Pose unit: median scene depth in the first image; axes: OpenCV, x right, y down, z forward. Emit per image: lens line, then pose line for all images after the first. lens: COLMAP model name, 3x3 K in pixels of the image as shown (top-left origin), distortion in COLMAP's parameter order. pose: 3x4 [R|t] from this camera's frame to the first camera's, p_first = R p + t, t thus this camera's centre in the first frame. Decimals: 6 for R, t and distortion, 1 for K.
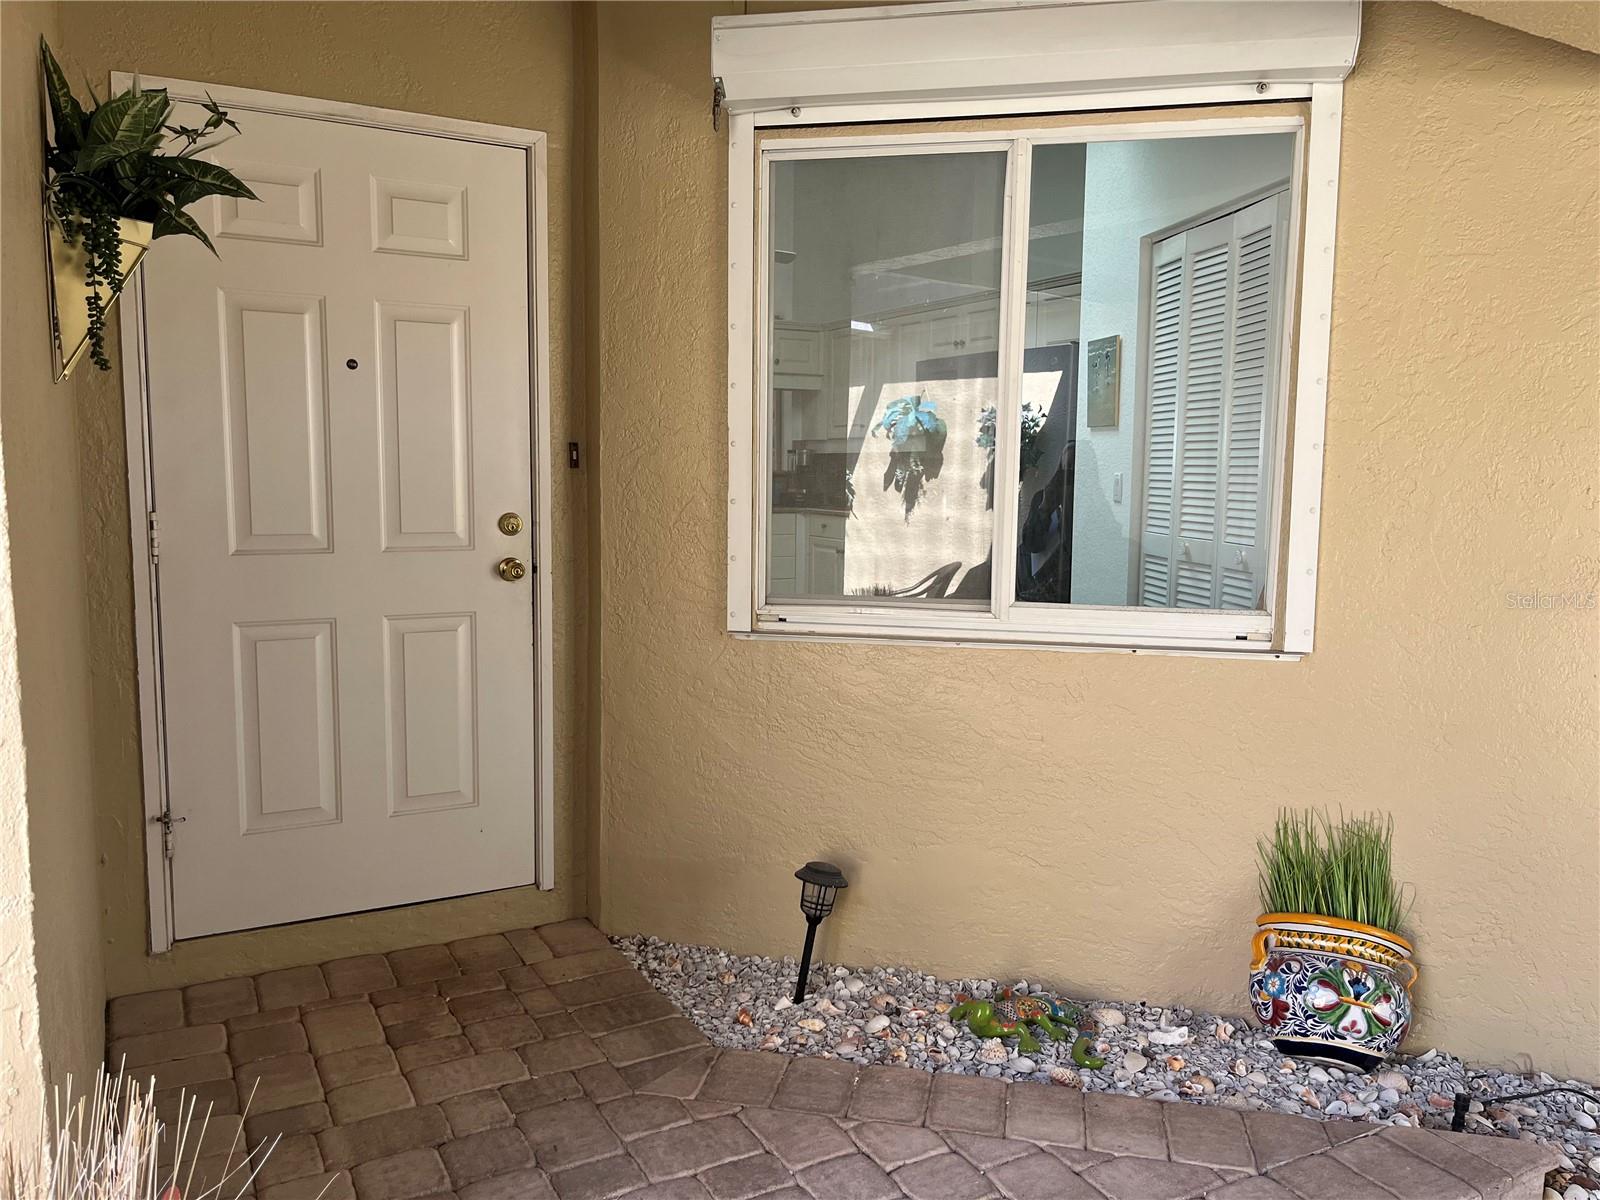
lens RADIAL K [[1186.0, 0, 796.6], [0, 1186.0, 604.8], [0, 0, 1]] dist [0.062251, -0.095357]
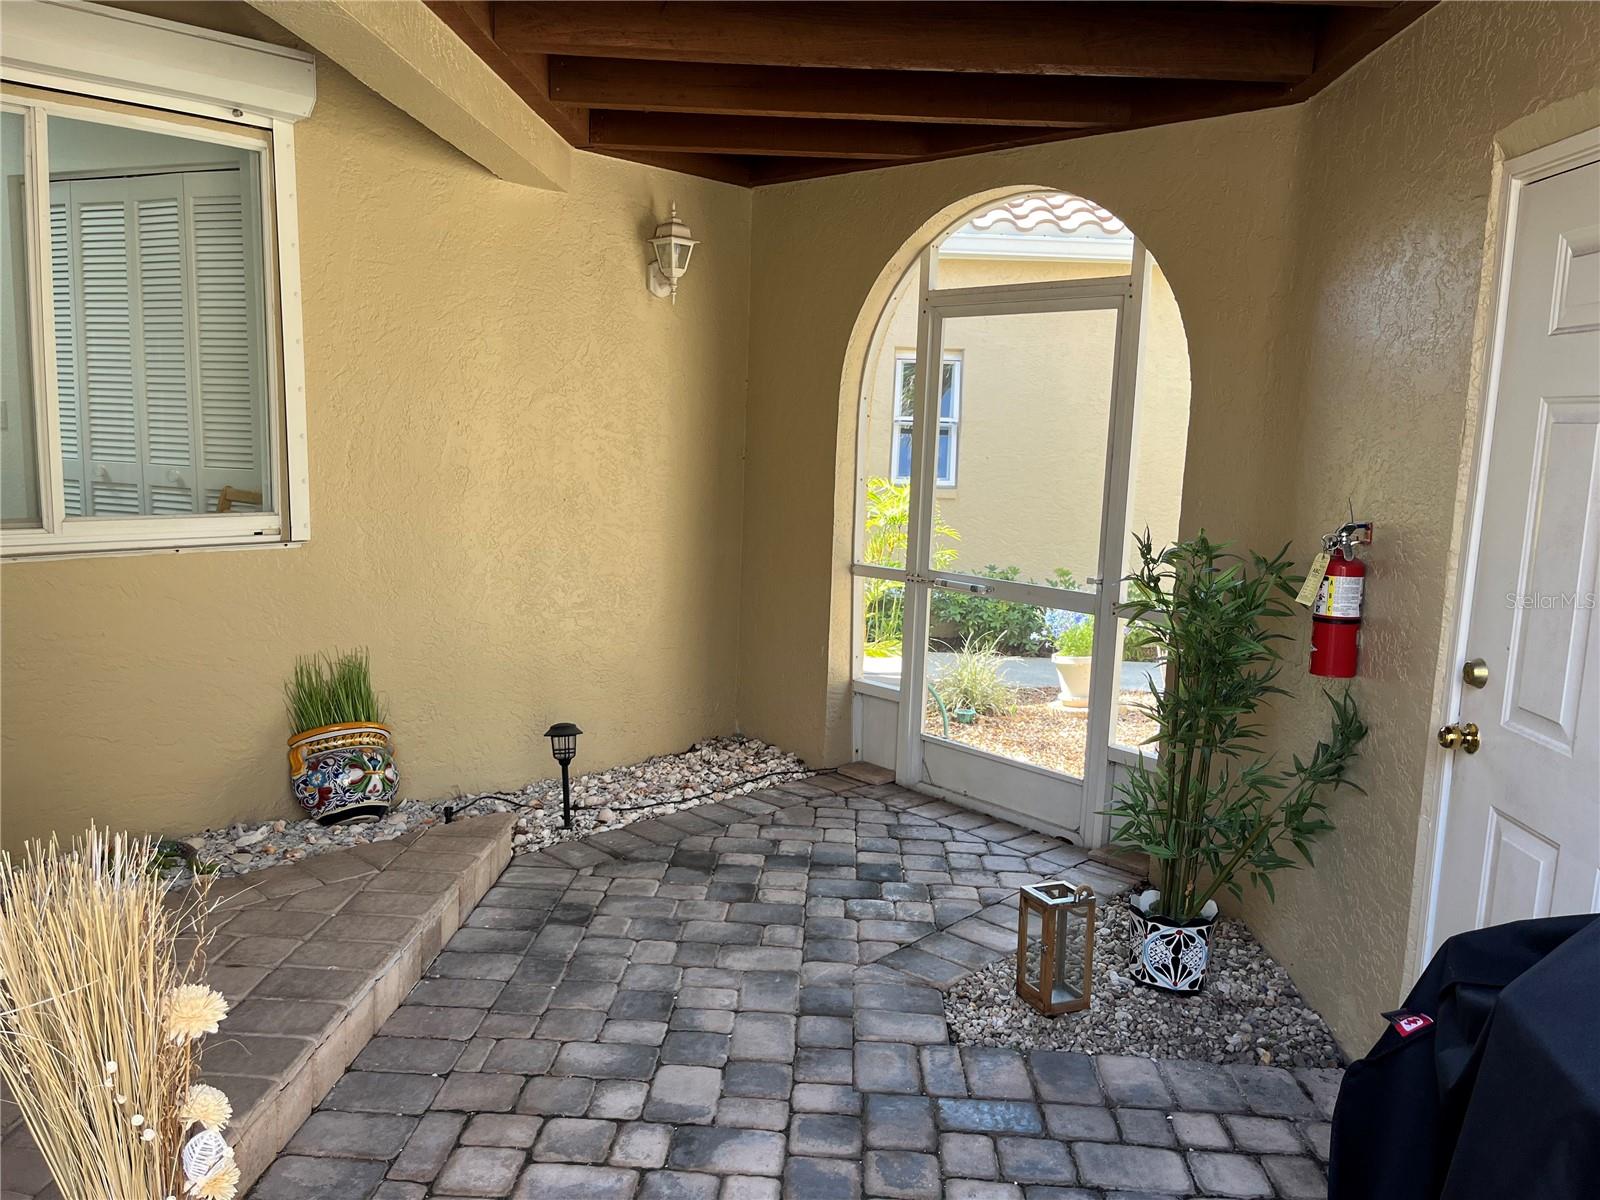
lens RADIAL K [[1186.0, 0, 796.6], [0, 1186.0, 604.8], [0, 0, 1]] dist [0.062251, -0.095357]
pose [[0.507033, -0.121337, 0.853343, -0.483403], [0.069519, 0.992573, 0.099827, 0.016052], [-0.859118, 0.008708, 0.511703, -0.194367]]
